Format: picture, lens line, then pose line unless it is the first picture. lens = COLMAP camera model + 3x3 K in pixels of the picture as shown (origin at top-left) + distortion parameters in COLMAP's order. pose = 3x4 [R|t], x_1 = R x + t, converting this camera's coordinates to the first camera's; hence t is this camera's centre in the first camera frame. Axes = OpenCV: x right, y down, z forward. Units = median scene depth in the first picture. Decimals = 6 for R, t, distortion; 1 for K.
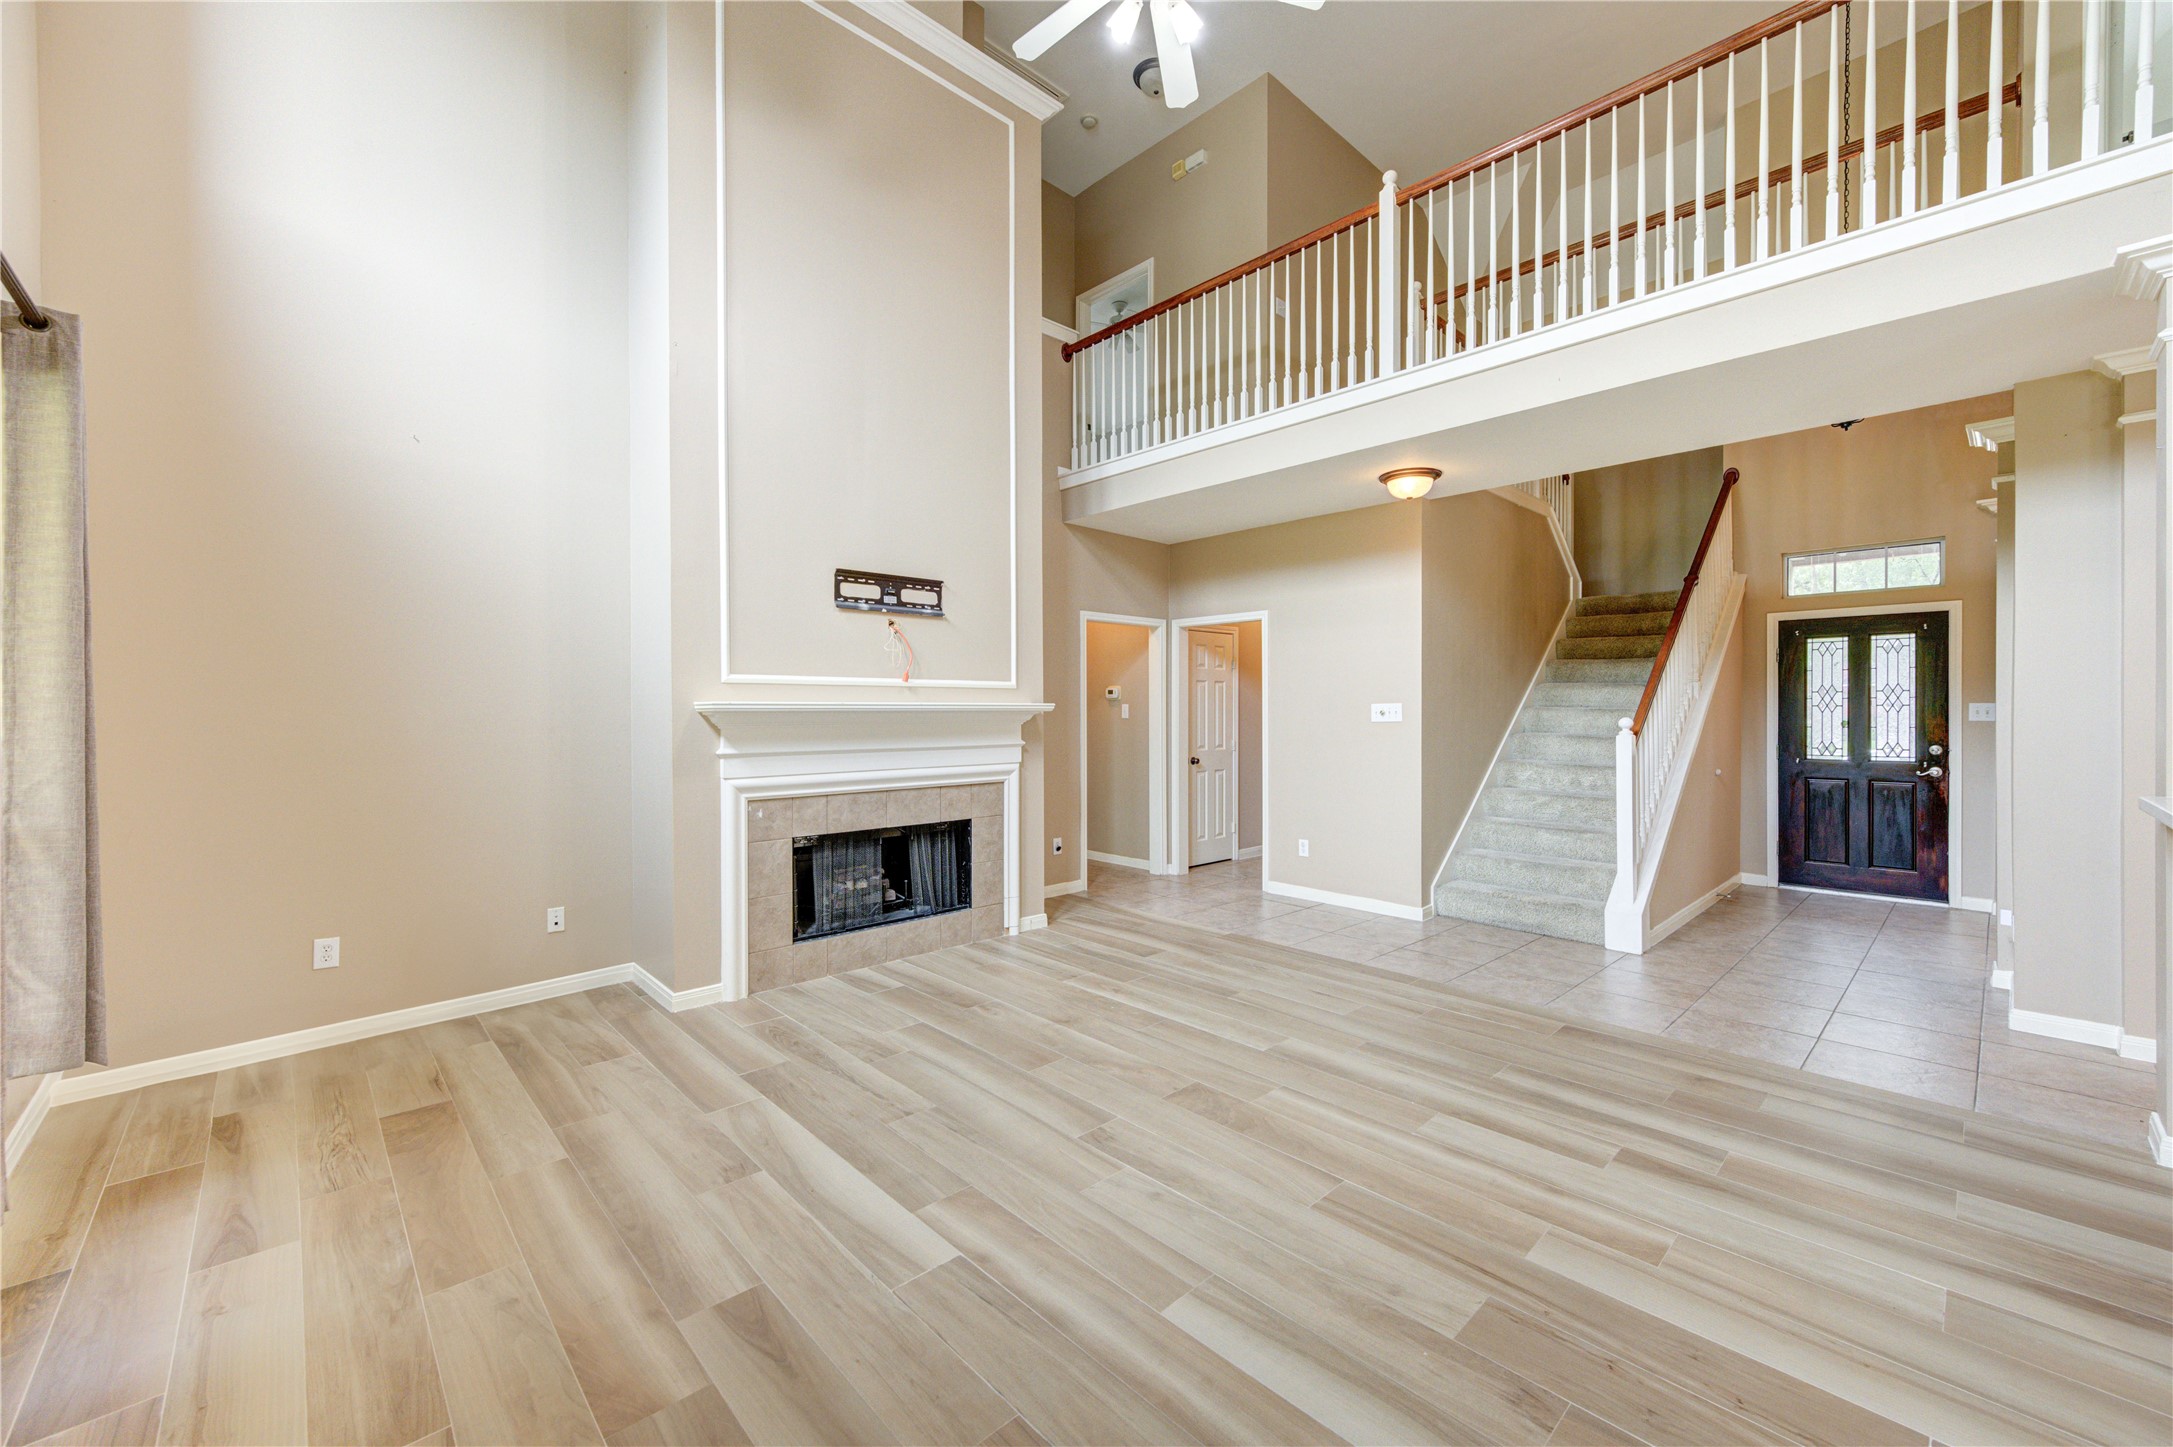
lens RADIAL K [[847.9, 0, 1102.6], [0, 847.9, 711.1], [0, 0, 1]] dist [0.002757, -0.000577]
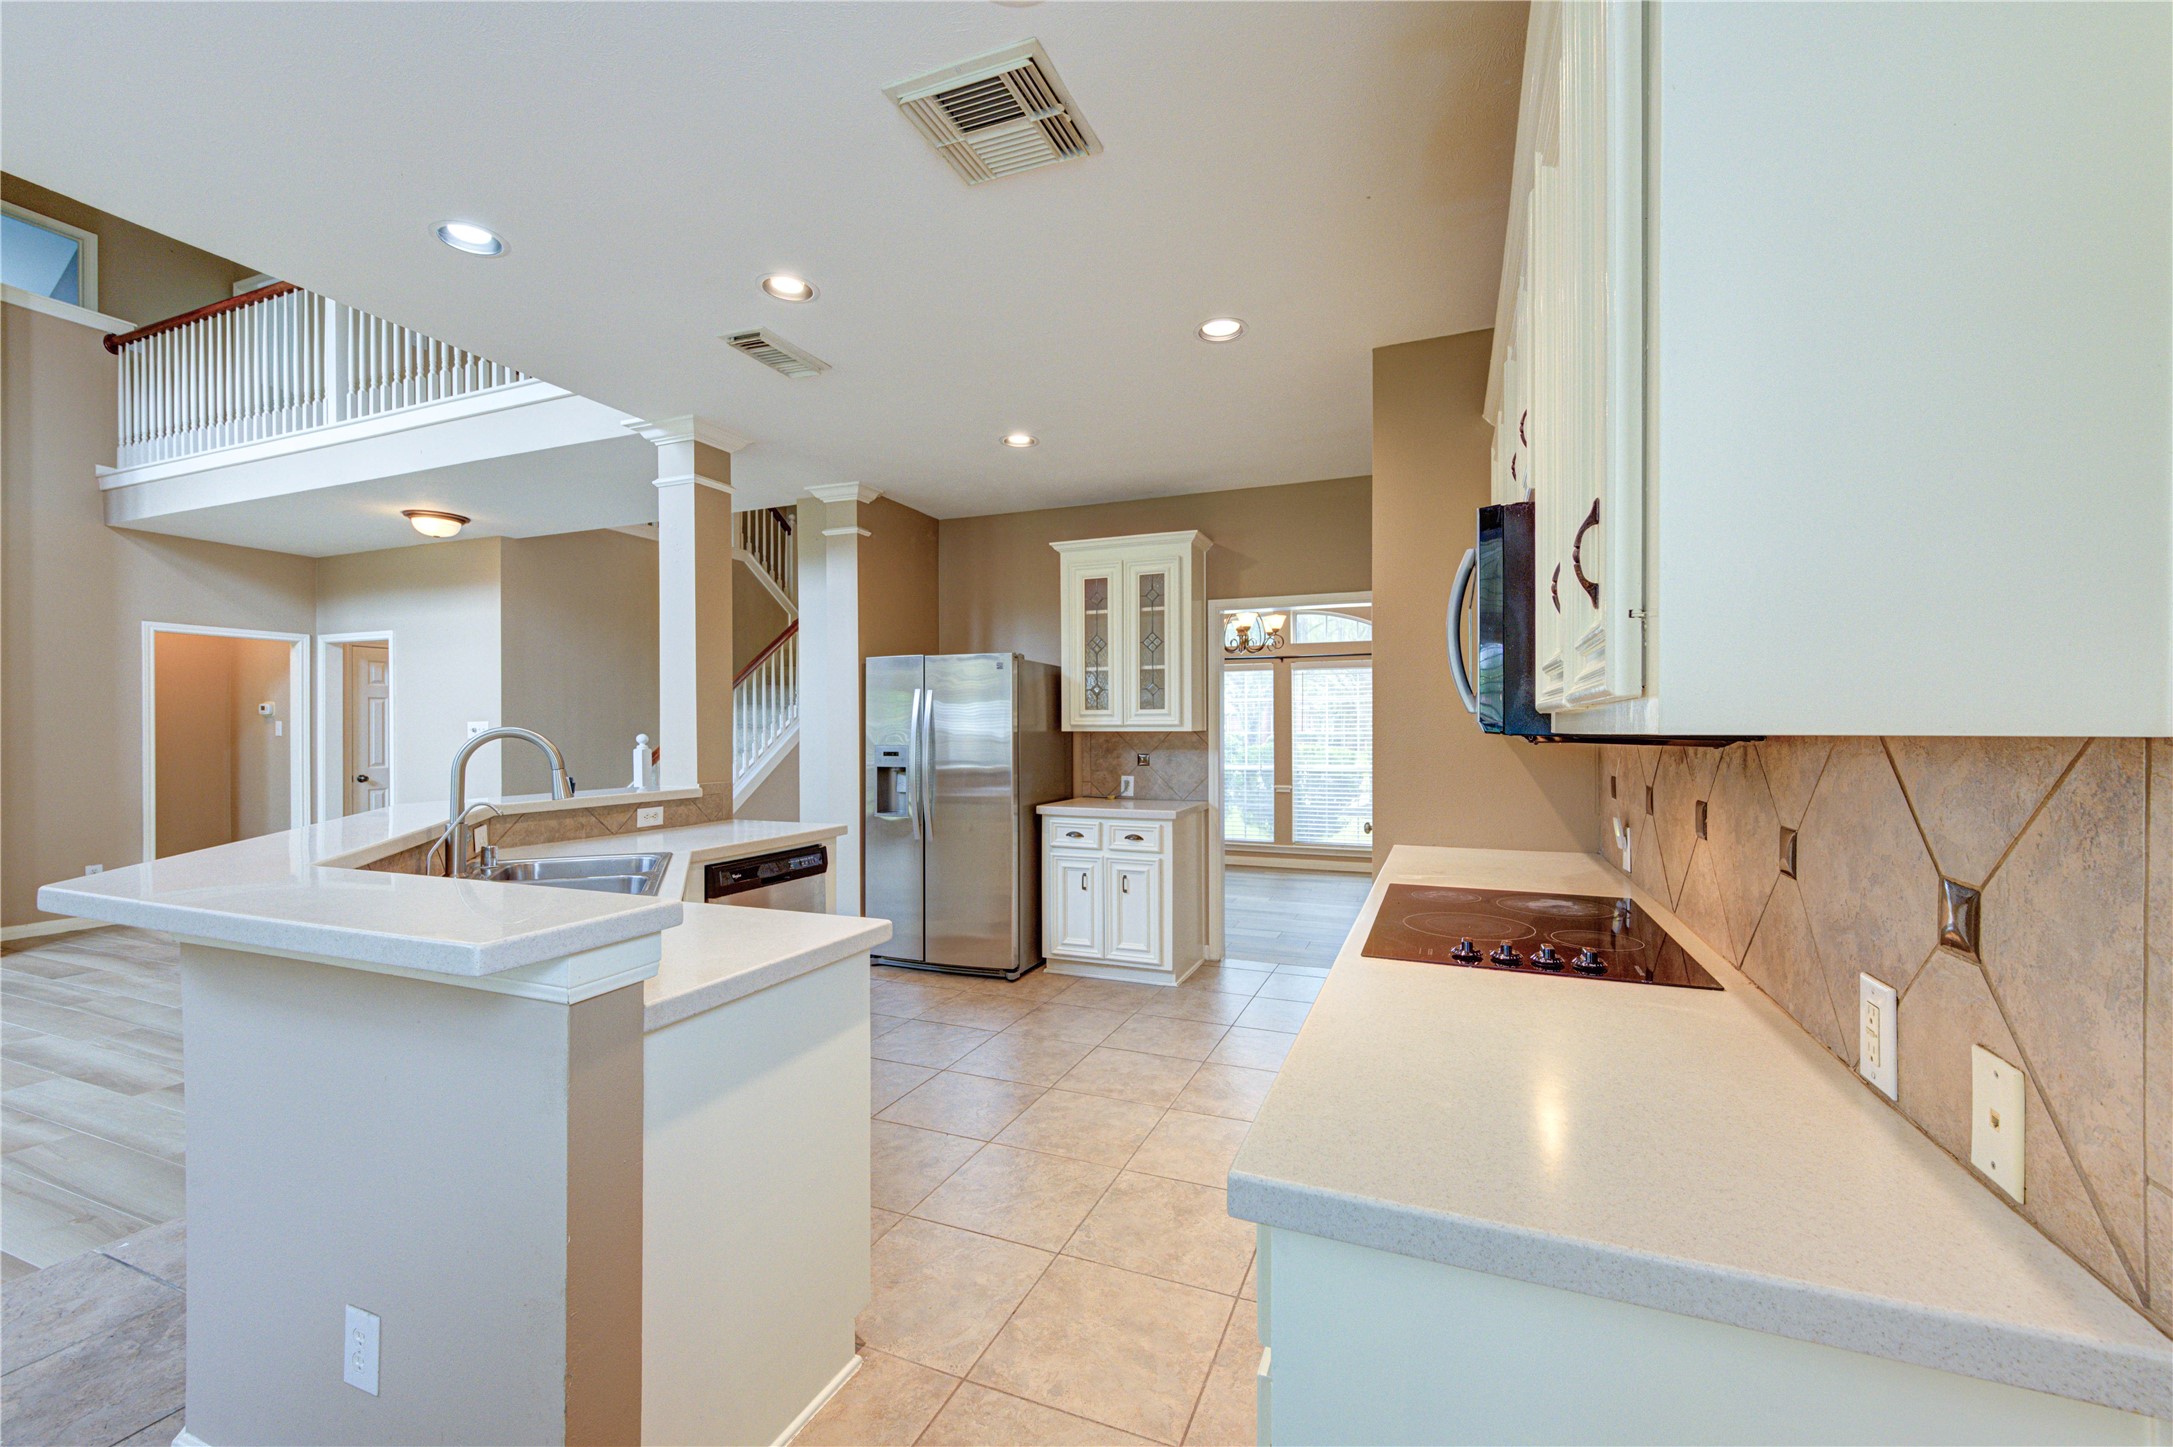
lens RADIAL K [[847.9, 0, 1088.8], [0, 847.9, 736.5], [0, 0, 1]] dist [0.002757, -0.000577]
pose [[0.915190, -0.002659, 0.403014, 0.756602], [-0.001845, 0.999940, 0.010788, -0.004529], [-0.403018, -0.010617, 0.915130, -0.396647]]
